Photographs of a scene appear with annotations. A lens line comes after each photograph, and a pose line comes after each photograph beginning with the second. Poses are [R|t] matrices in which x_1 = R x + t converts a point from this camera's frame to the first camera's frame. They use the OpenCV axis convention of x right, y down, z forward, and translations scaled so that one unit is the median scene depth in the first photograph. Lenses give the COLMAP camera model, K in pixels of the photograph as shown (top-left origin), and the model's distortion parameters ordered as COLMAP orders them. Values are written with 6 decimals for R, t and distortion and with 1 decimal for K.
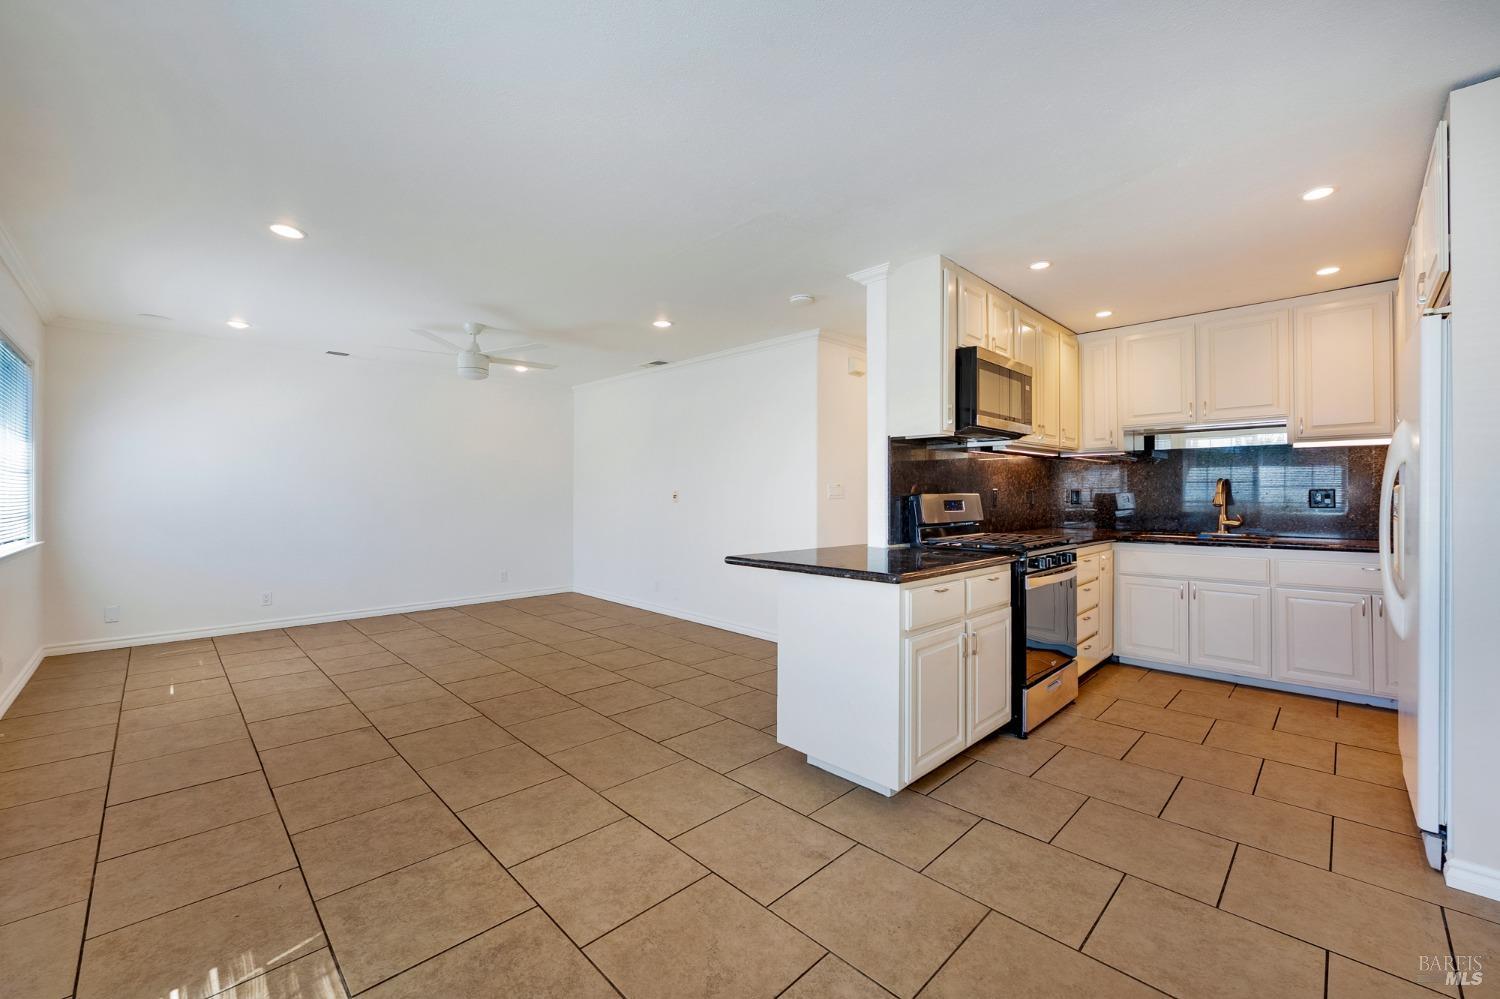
lens RADIAL K [[601.7, 0, 751.7], [0, 601.7, 492.1], [0, 0, 1]] dist [-0.004253, -0.000091]
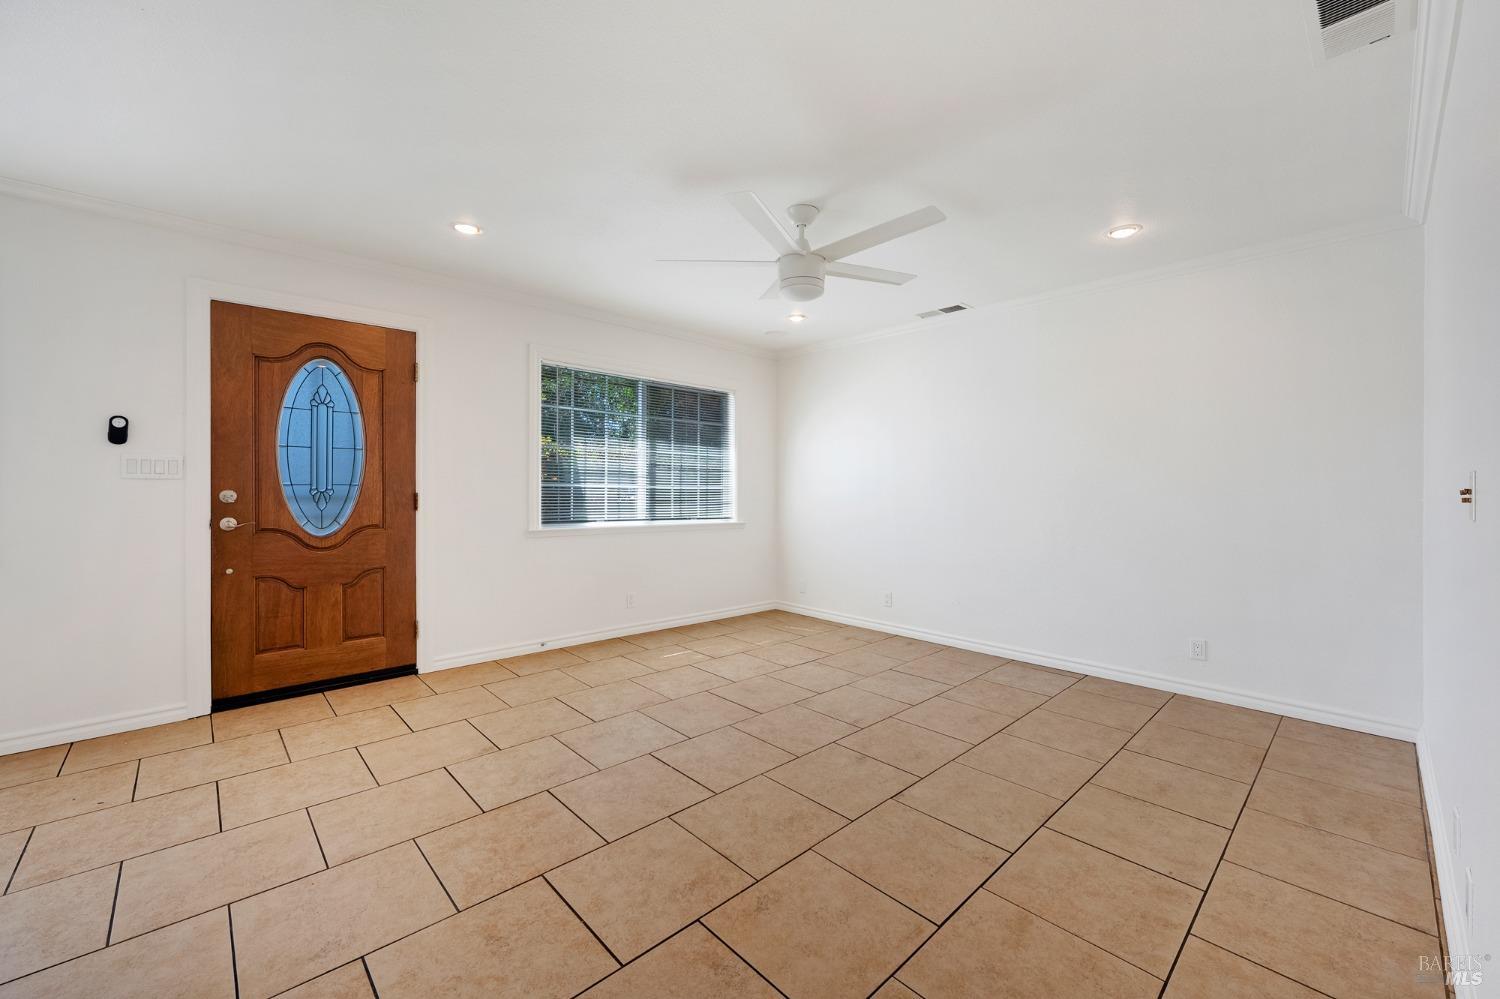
lens RADIAL K [[601.7, 0, 750.2], [0, 601.7, 493.6], [0, 0, 1]] dist [-0.004253, -0.000091]
pose [[-0.027499, 0.008566, -0.999585, 0.173304], [-0.004322, 0.999953, 0.008689, 0.007943], [0.999612, 0.004559, -0.027461, 1.077599]]
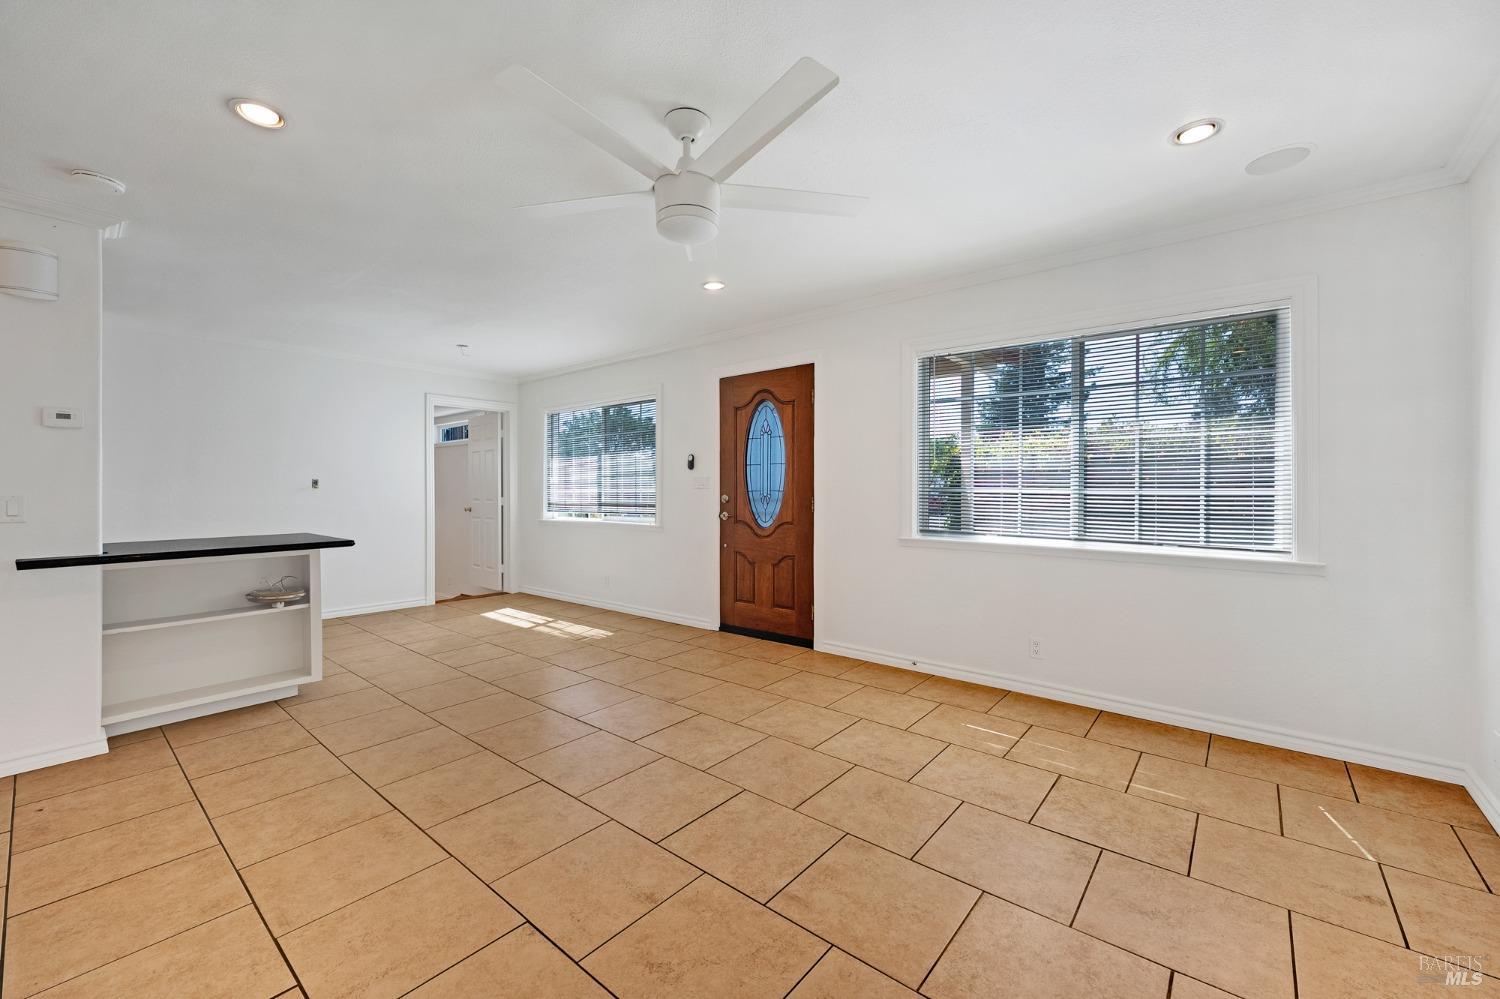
lens RADIAL K [[601.7, 0, 752.8], [0, 601.7, 497.6], [0, 0, 1]] dist [-0.004253, -0.000091]
pose [[-0.995457, 0.001303, -0.095207, -0.524453], [0.000041, 0.999912, 0.013261, 0.002854], [0.095216, 0.013197, -0.995369, 1.629409]]
